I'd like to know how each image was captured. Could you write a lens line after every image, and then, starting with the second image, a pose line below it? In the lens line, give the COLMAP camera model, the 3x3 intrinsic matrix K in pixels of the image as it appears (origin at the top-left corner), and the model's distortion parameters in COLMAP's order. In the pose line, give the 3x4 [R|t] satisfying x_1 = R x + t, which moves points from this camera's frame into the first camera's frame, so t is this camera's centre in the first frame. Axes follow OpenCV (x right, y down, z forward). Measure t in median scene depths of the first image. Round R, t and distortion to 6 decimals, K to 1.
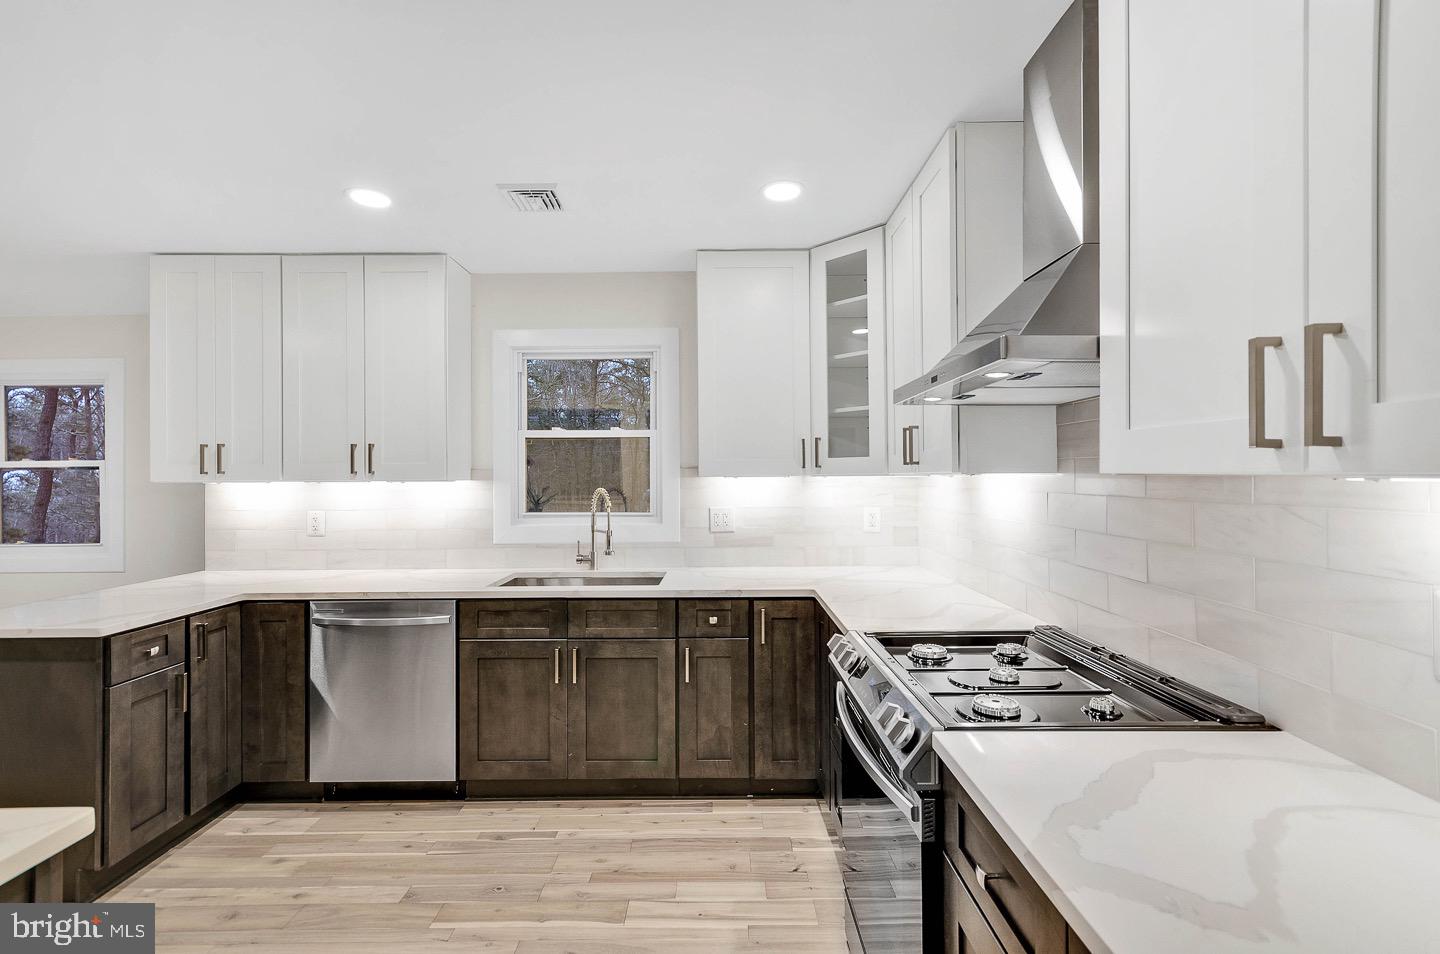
lens RADIAL K [[670.5, 0, 740.1], [0, 670.5, 459.2], [0, 0, 1]] dist [0.000573, -0.000255]
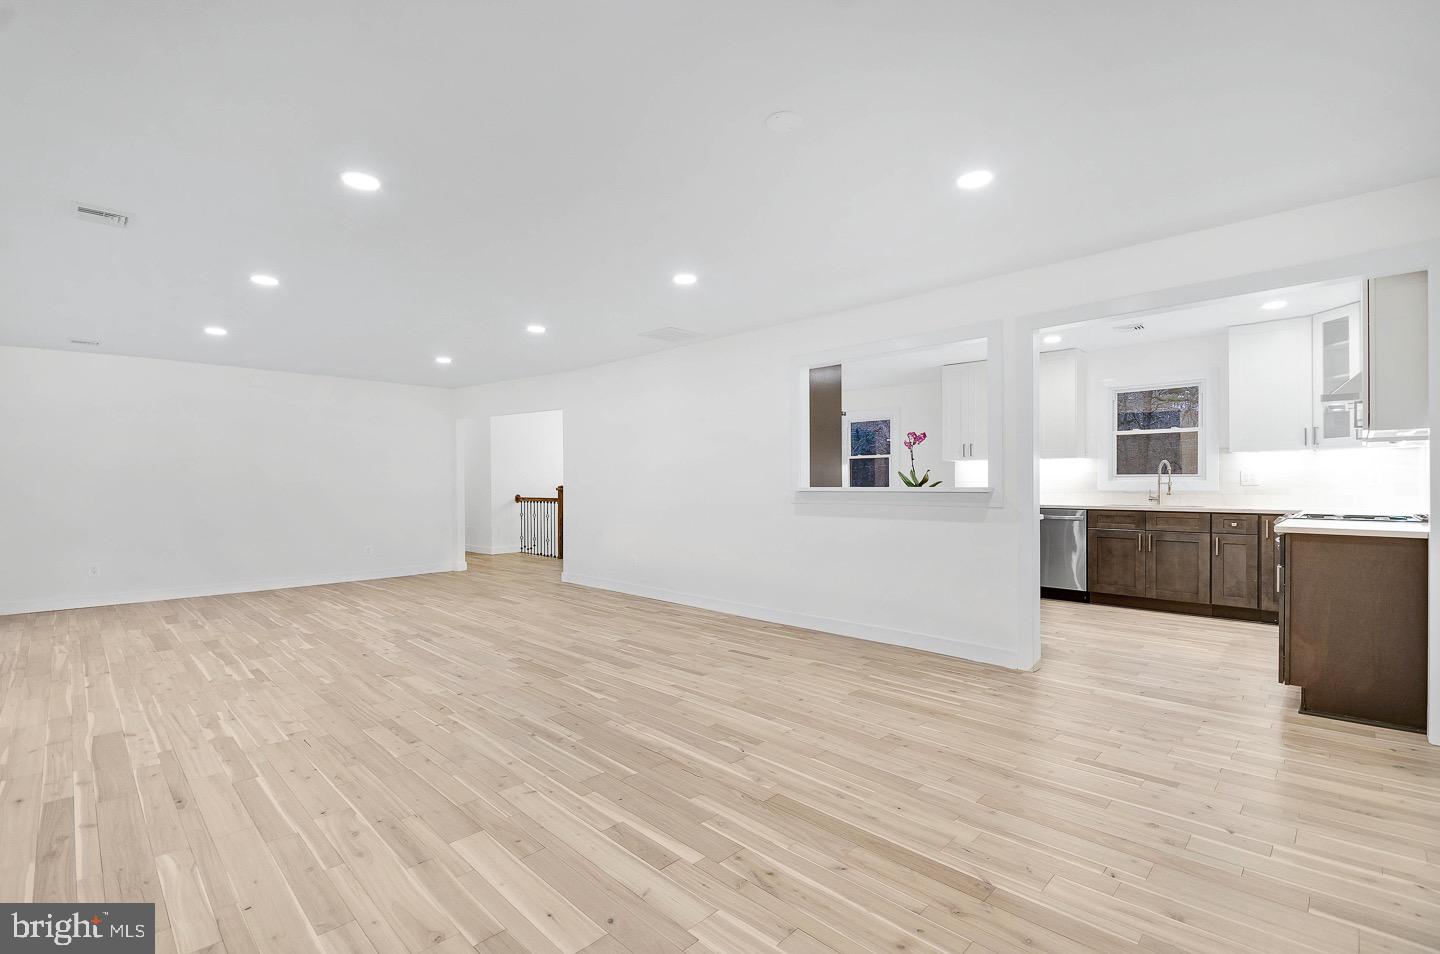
lens RADIAL K [[642.9, 0, 725.9], [0, 642.9, 480.3], [0, 0, 1]] dist [-0.000820, -0.000362]
pose [[0.699439, 0.008188, -0.714646, 0.251732], [0.006218, 0.999827, 0.017541, 0.070435], [0.714666, -0.016713, 0.699267, -1.303537]]
